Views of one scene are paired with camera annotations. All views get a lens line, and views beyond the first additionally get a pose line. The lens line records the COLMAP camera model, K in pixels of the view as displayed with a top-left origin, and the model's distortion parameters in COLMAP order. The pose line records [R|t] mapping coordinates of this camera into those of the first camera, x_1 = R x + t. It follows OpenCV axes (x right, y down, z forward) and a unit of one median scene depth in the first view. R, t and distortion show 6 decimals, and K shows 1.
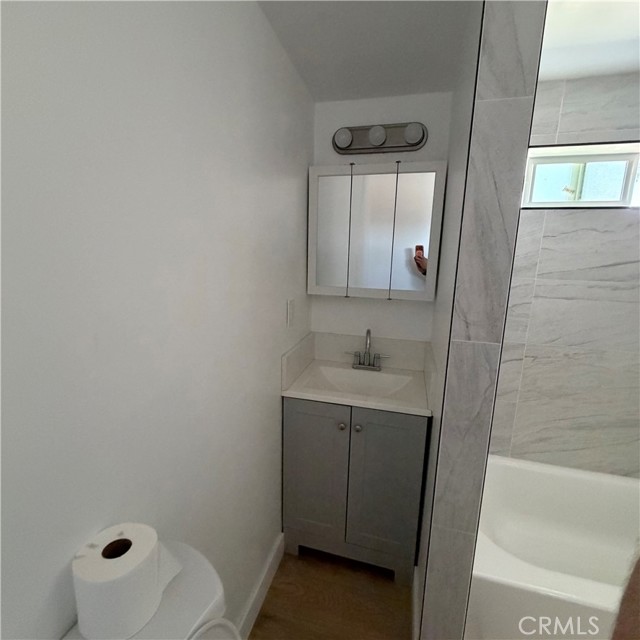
lens RADIAL K [[339.5, 0, 319.2], [0, 339.5, 317.8], [0, 0, 1]] dist [-0.001676, 0.000211]
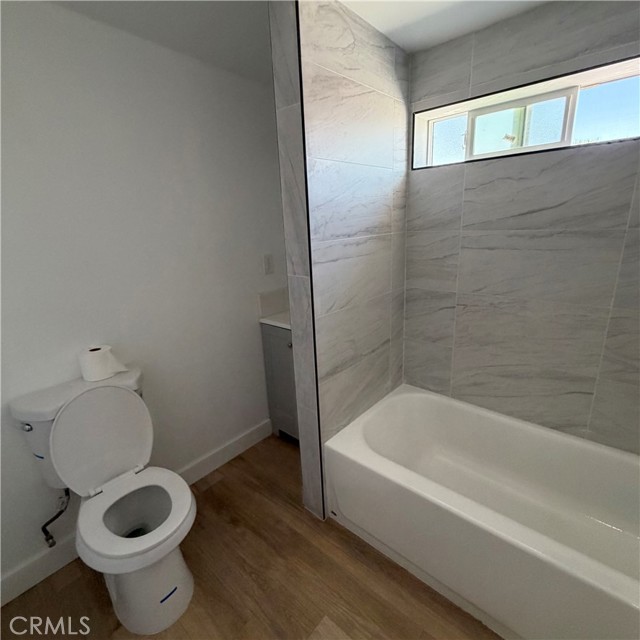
lens RADIAL K [[339.5, 0, 319.2], [0, 339.5, 317.8], [0, 0, 1]] dist [-0.001676, 0.000211]
pose [[0.893894, 0.062949, -0.443836, 0.728195], [-0.022503, 0.995144, 0.095819, 0.064992], [0.447713, -0.075665, 0.890970, -0.170991]]
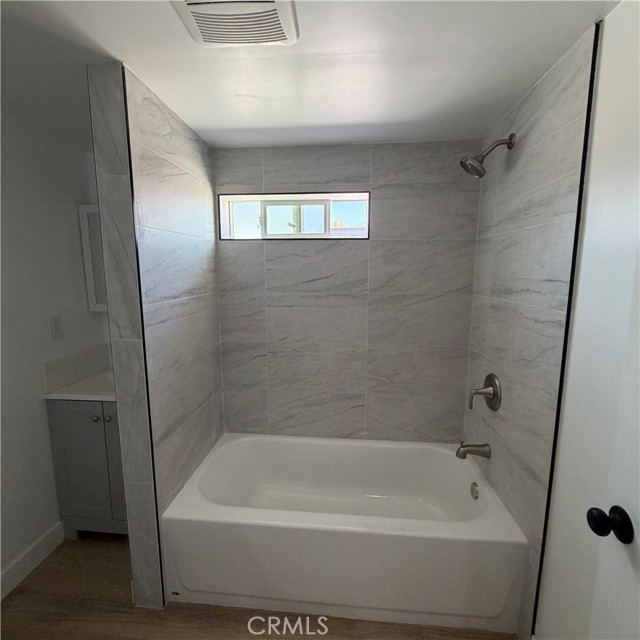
lens RADIAL K [[339.5, 0, 319.2], [0, 339.5, 317.8], [0, 0, 1]] dist [-0.001676, 0.000211]
pose [[0.984019, -0.046179, 0.171974, 0.609968], [0.054350, 0.997591, -0.043109, 0.051168], [-0.169569, 0.051767, 0.984158, -0.318105]]
